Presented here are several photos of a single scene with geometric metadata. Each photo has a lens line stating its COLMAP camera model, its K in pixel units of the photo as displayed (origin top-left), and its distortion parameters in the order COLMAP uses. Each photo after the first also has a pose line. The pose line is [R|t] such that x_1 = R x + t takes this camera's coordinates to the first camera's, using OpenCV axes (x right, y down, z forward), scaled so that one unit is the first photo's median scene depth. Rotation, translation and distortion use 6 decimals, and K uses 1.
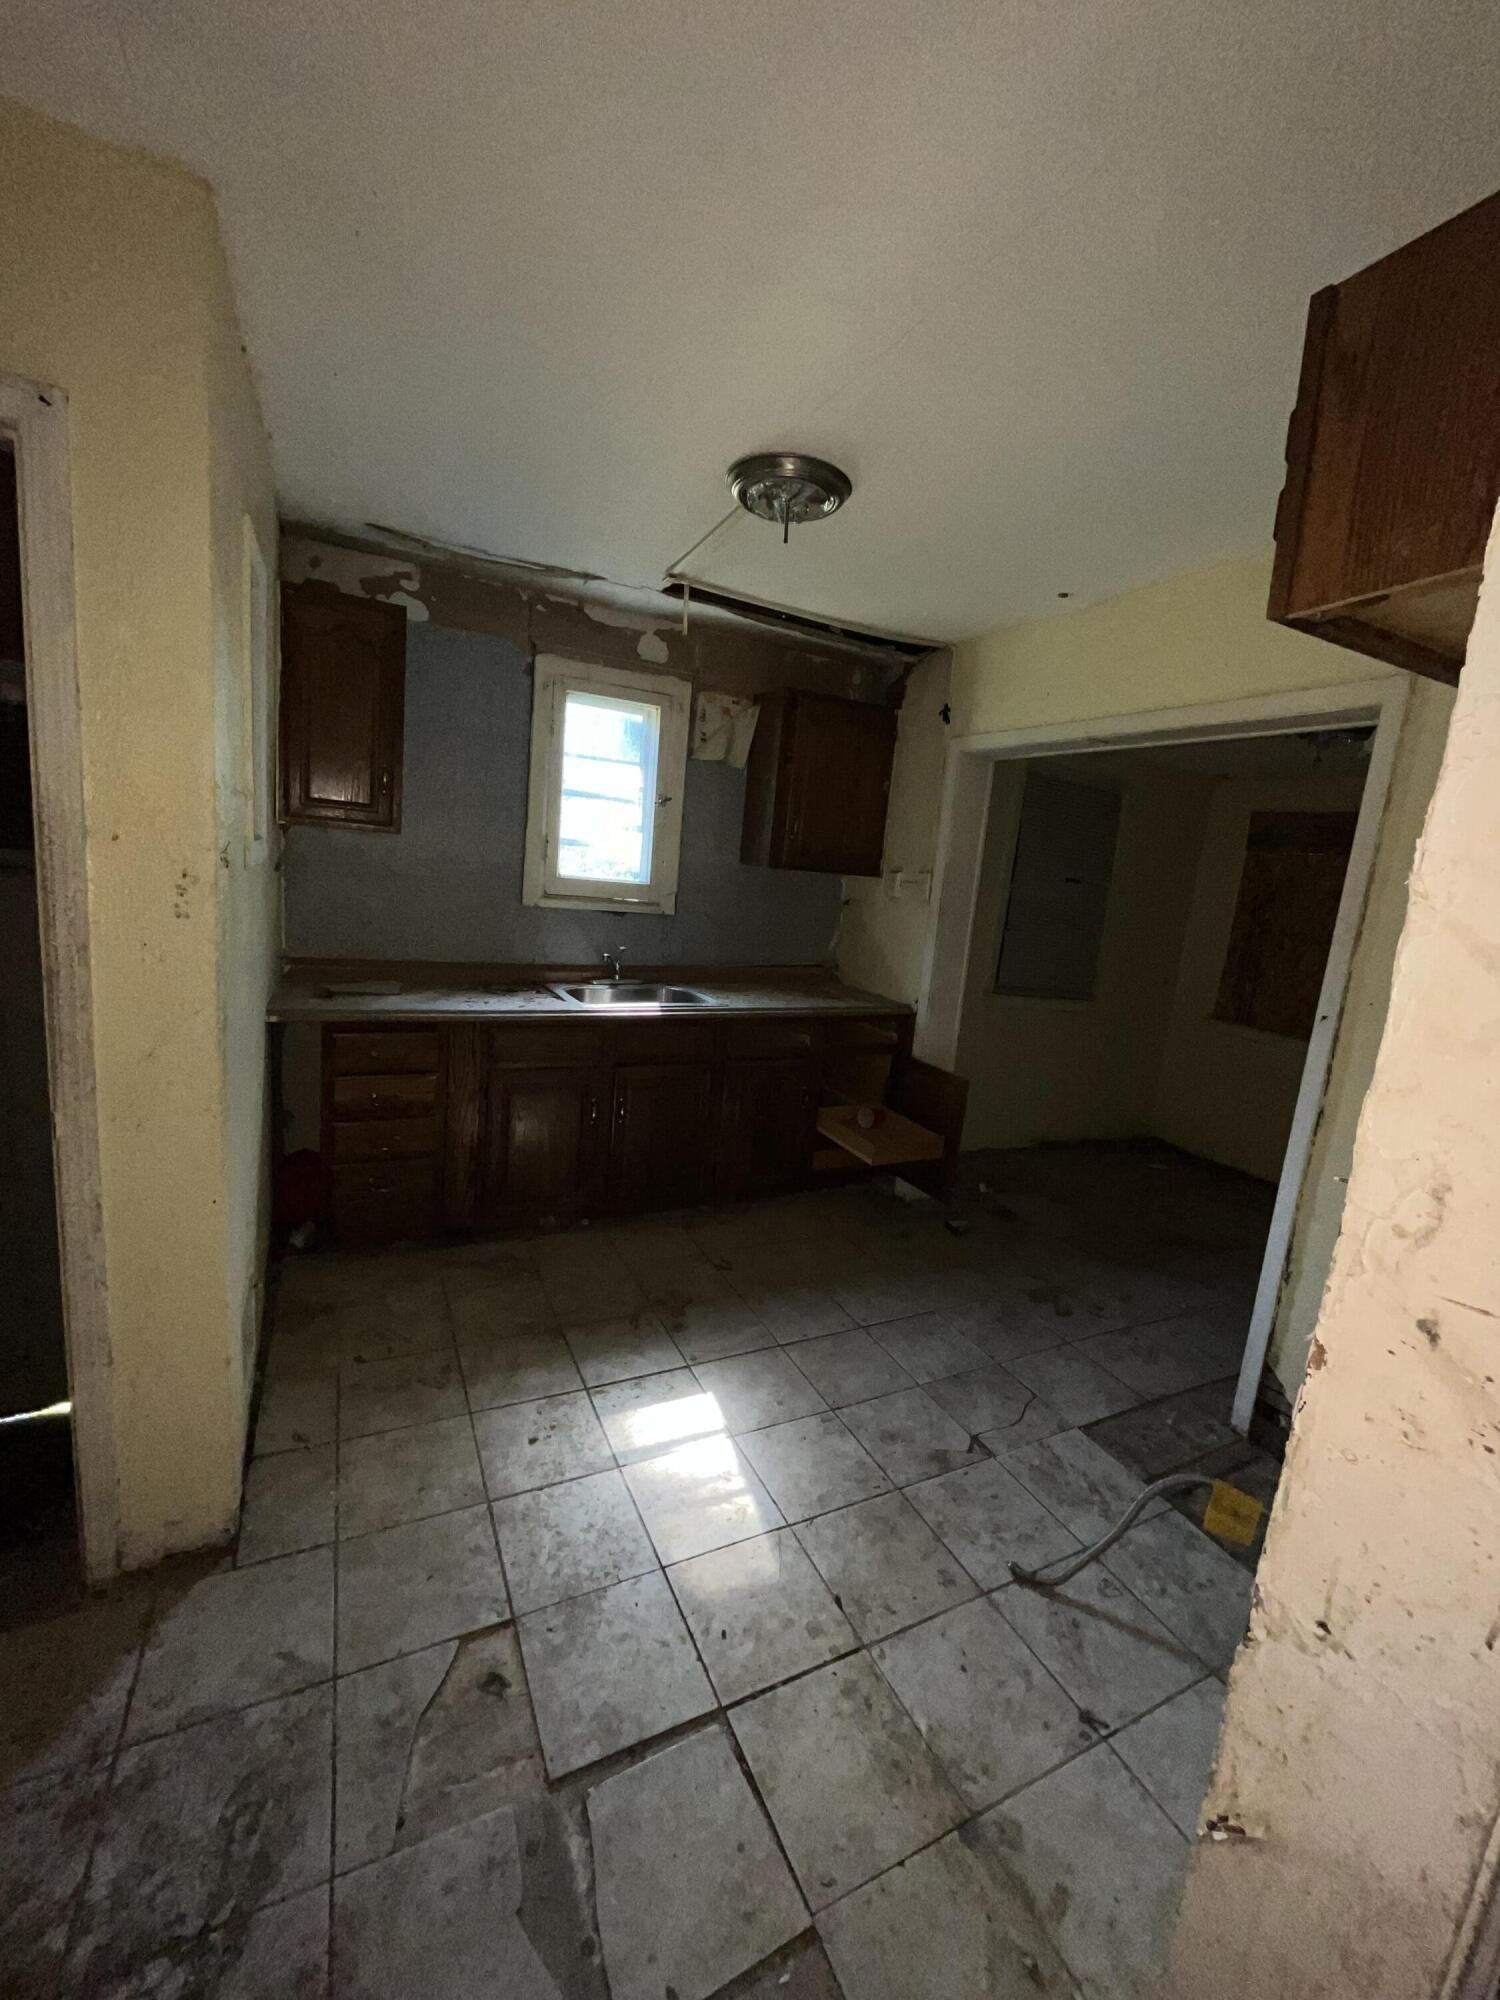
lens RADIAL K [[804.8, 0, 756.7], [0, 804.8, 998.6], [0, 0, 1]] dist [-0.001068, -0.000168]
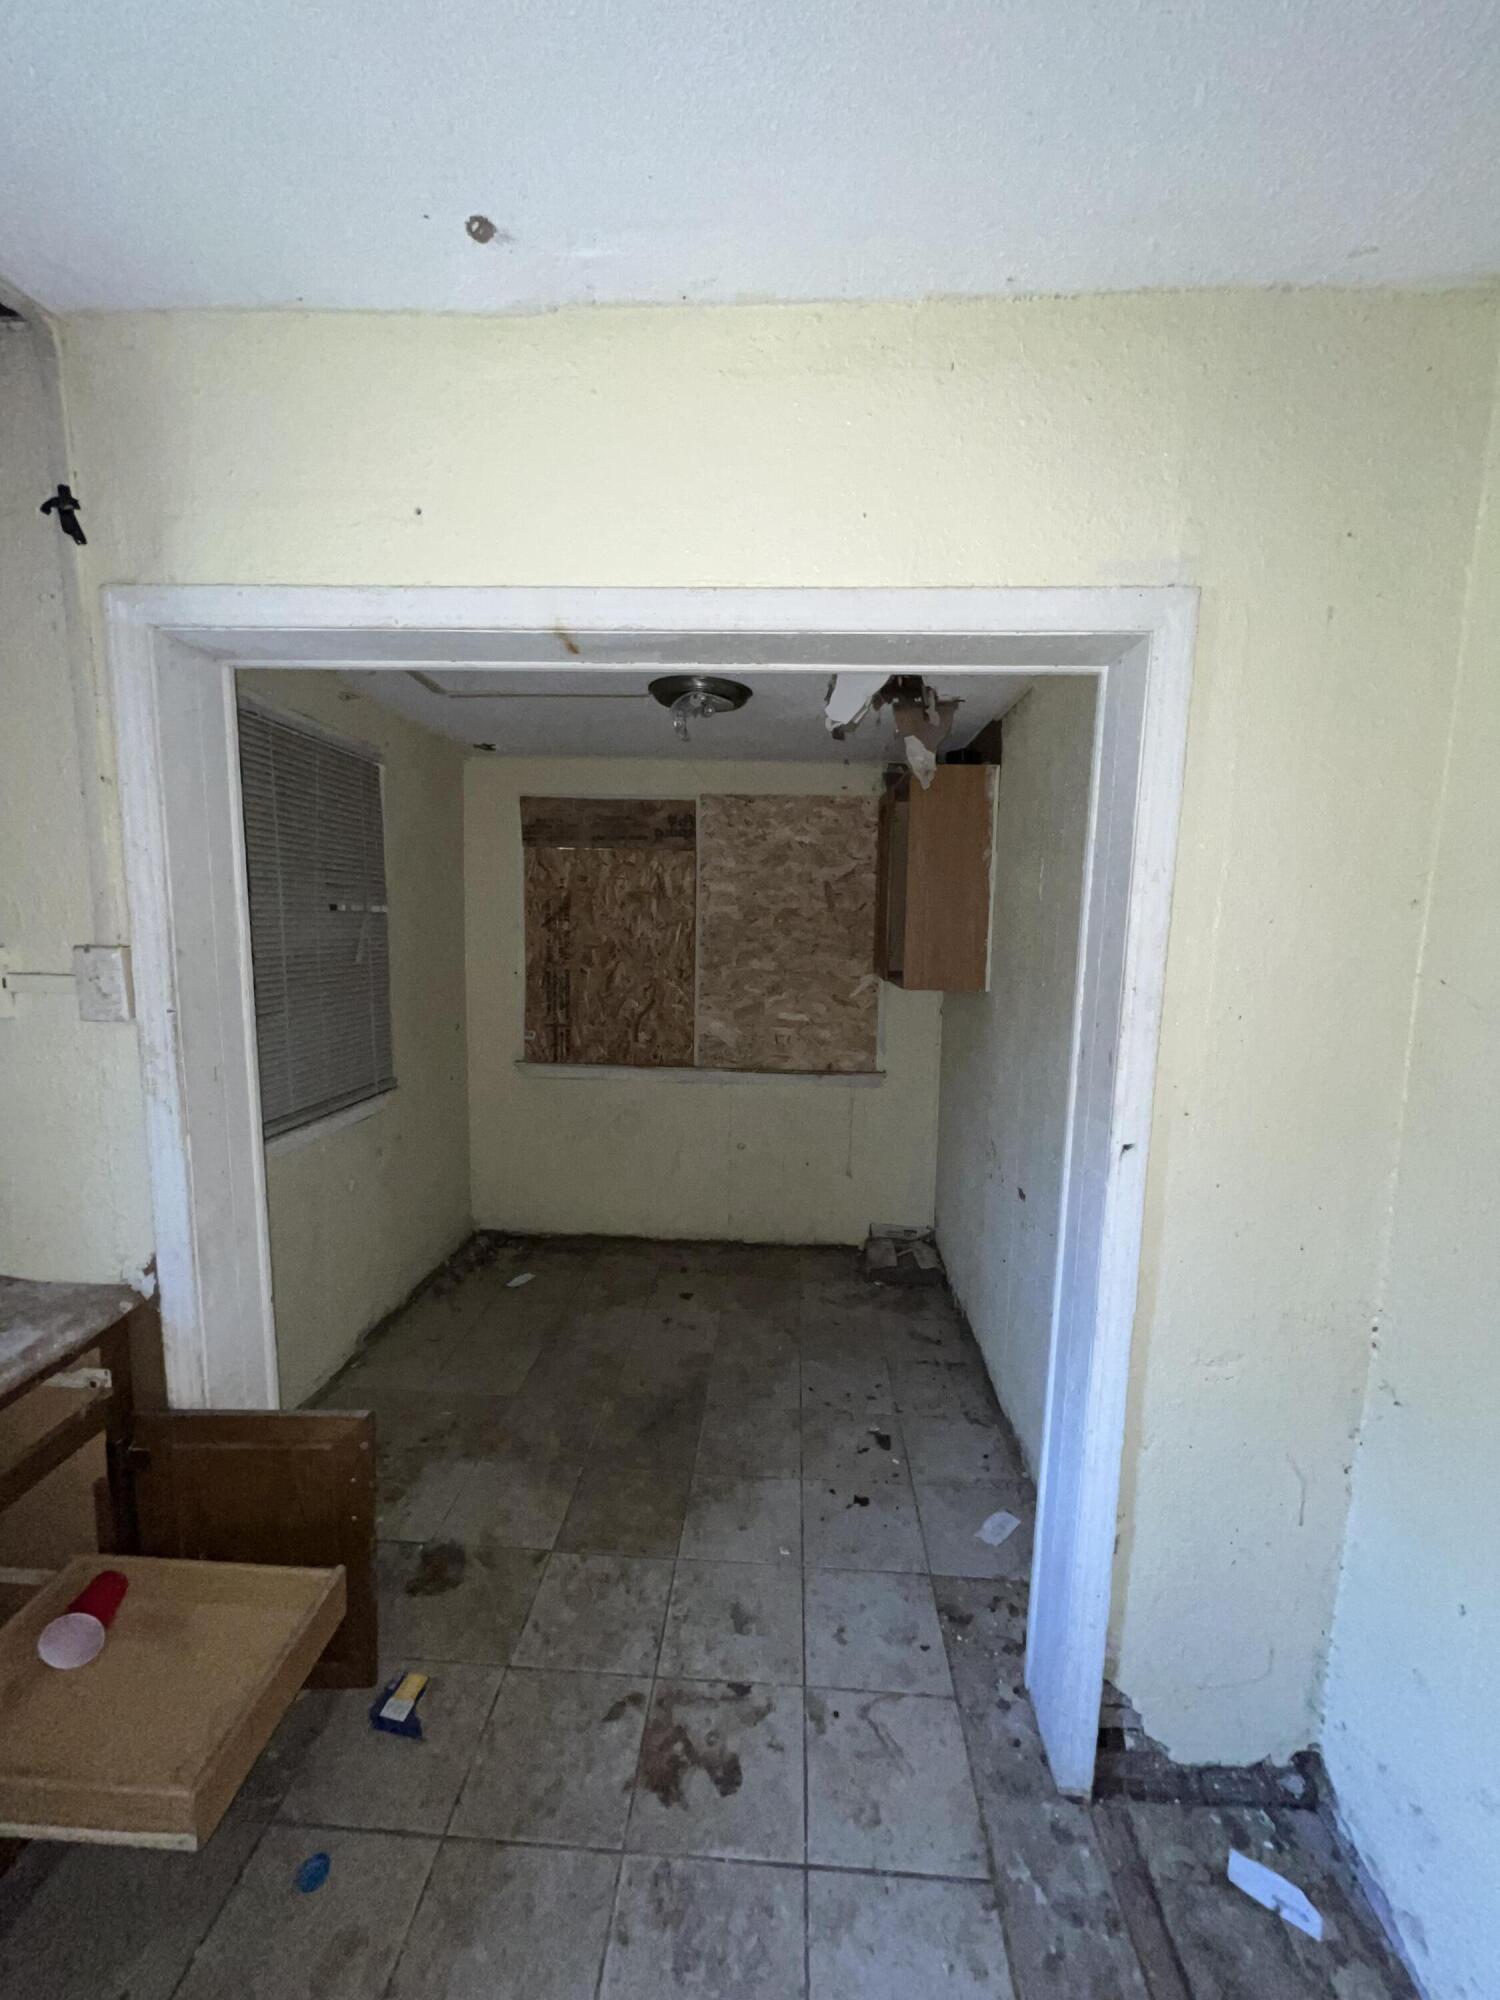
lens RADIAL K [[804.8, 0, 756.7], [0, 804.8, 998.6], [0, 0, 1]] dist [-0.001068, -0.000168]
pose [[0.494924, -0.191222, 0.847634, 0.039188], [0.169679, 0.977974, 0.121553, -0.127490], [-0.852208, 0.083666, 0.516470, 0.550758]]
